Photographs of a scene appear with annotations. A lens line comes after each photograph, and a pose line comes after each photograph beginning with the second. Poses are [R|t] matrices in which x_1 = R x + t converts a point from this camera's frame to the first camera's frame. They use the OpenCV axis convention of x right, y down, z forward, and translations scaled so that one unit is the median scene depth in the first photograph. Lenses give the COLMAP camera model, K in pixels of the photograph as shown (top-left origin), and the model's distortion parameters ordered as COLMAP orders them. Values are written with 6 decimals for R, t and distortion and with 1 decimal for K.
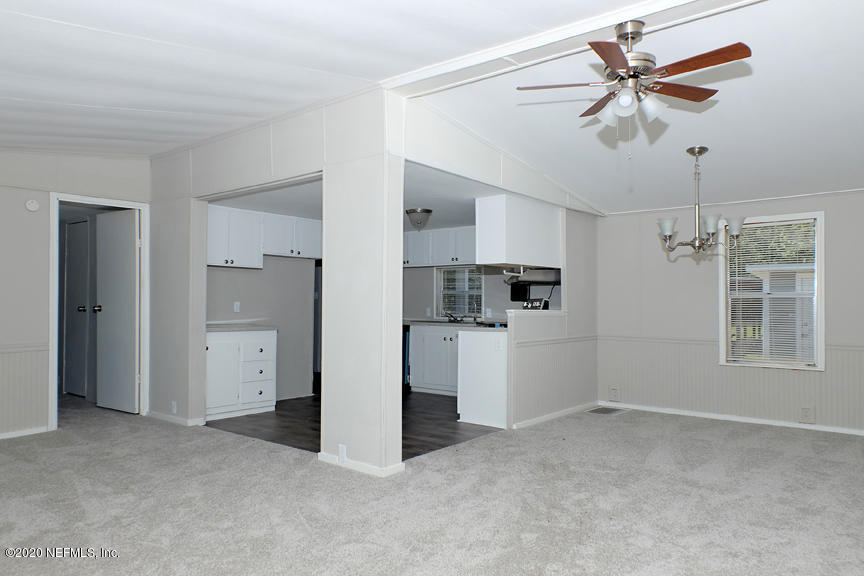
lens RADIAL K [[608.0, 0, 431.7], [0, 608.0, 292.0], [0, 0, 1]] dist [0.039600, 0.000065]
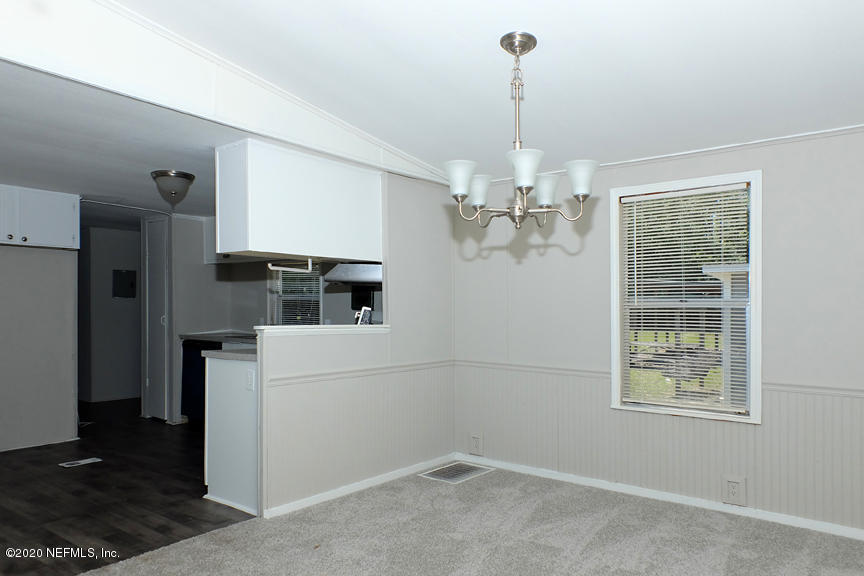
lens RADIAL K [[608.0, 0, 428.7], [0, 608.0, 304.4], [0, 0, 1]] dist [0.039600, 0.000065]
pose [[0.999977, 0.004324, 0.005278, 0.269075], [-0.004398, 0.999893, 0.013939, -0.002156], [-0.005217, -0.013962, 0.999889, 0.343756]]
